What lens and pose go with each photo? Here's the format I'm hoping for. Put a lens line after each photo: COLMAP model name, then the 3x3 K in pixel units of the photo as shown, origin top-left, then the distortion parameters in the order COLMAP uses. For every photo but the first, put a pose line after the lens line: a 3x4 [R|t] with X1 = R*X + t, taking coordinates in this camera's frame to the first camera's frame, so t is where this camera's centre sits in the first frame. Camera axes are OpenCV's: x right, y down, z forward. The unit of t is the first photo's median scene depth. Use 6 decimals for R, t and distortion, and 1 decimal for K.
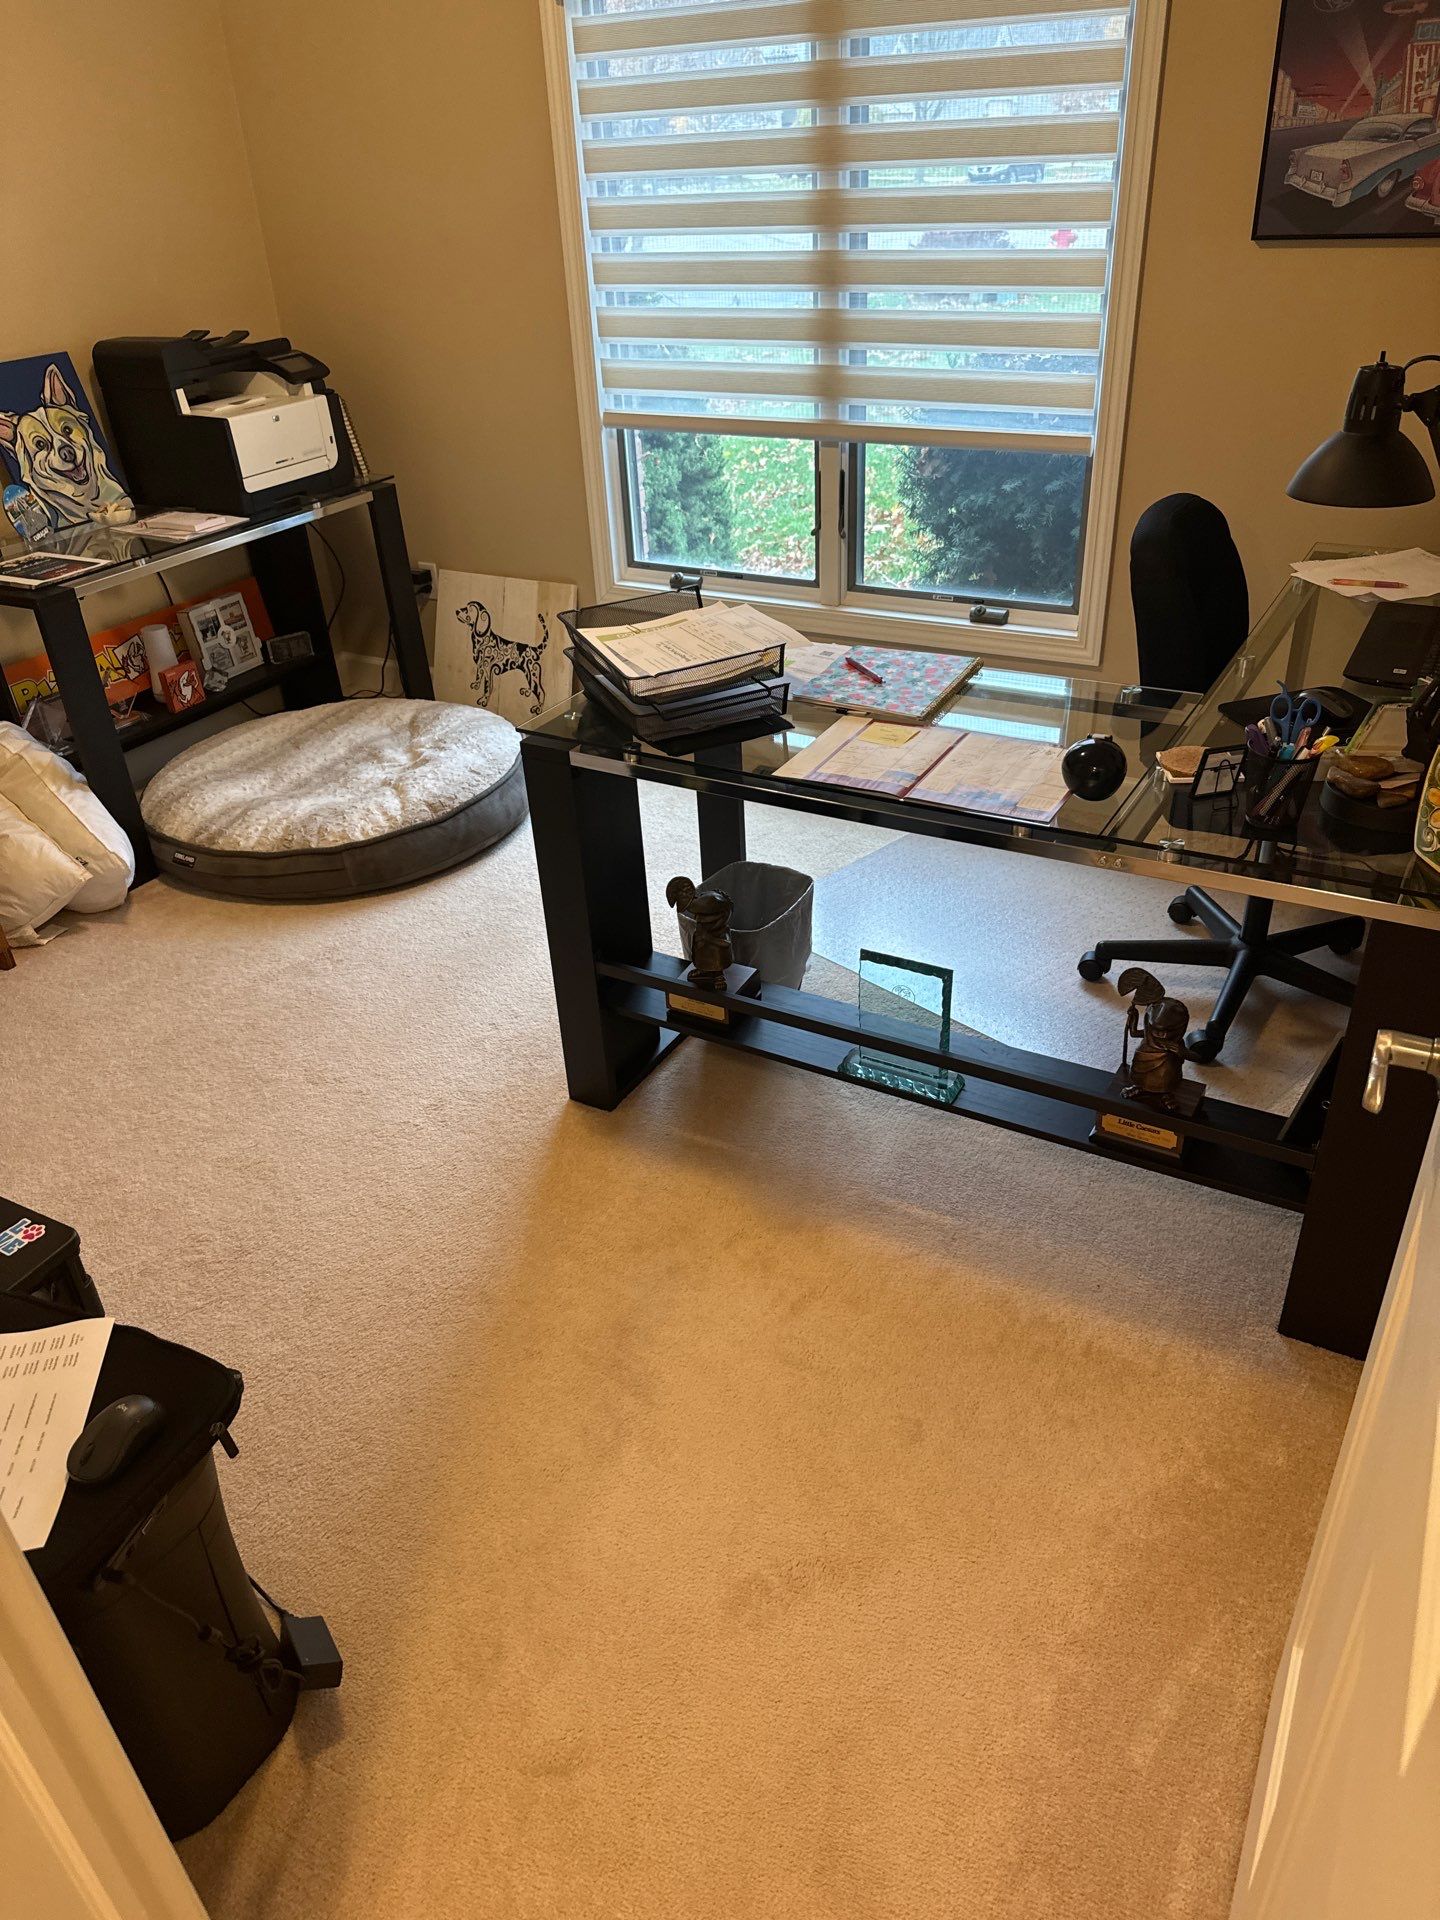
lens RADIAL K [[1361.4, 0, 722.0], [0, 1361.4, 958.4], [0, 0, 1]] dist [0.037193, -0.020408]
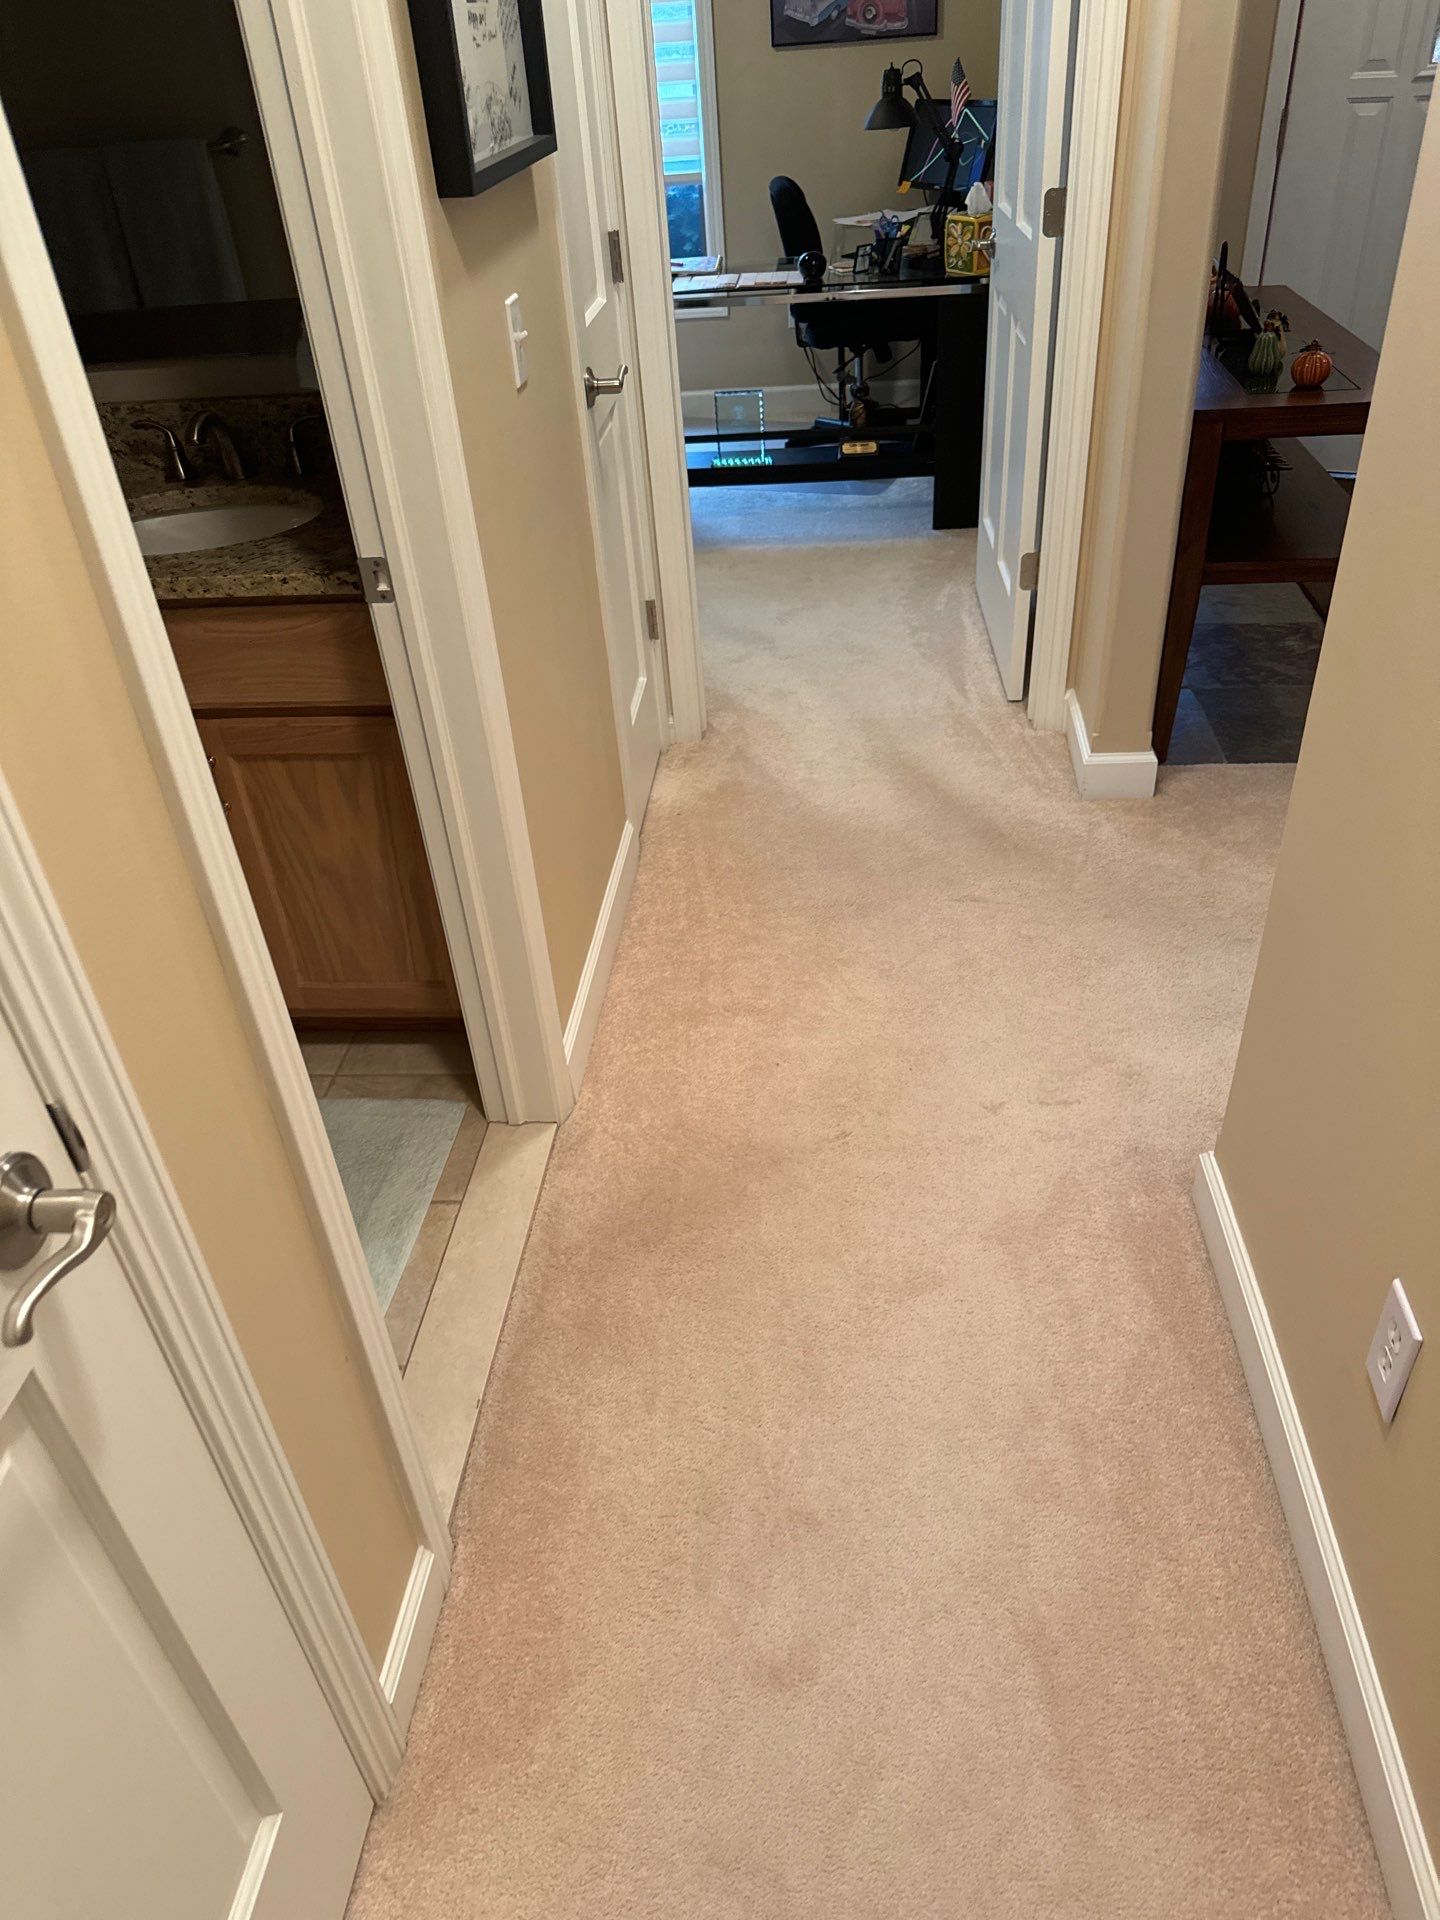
lens RADIAL K [[1361.4, 0, 718.1], [0, 1361.4, 954.2], [0, 0, 1]] dist [0.037193, -0.020408]
pose [[0.905093, -0.254125, 0.340920, -0.765362], [0.241041, 0.967131, 0.080980, 0.607042], [-0.350294, 0.008882, 0.936598, -0.869986]]
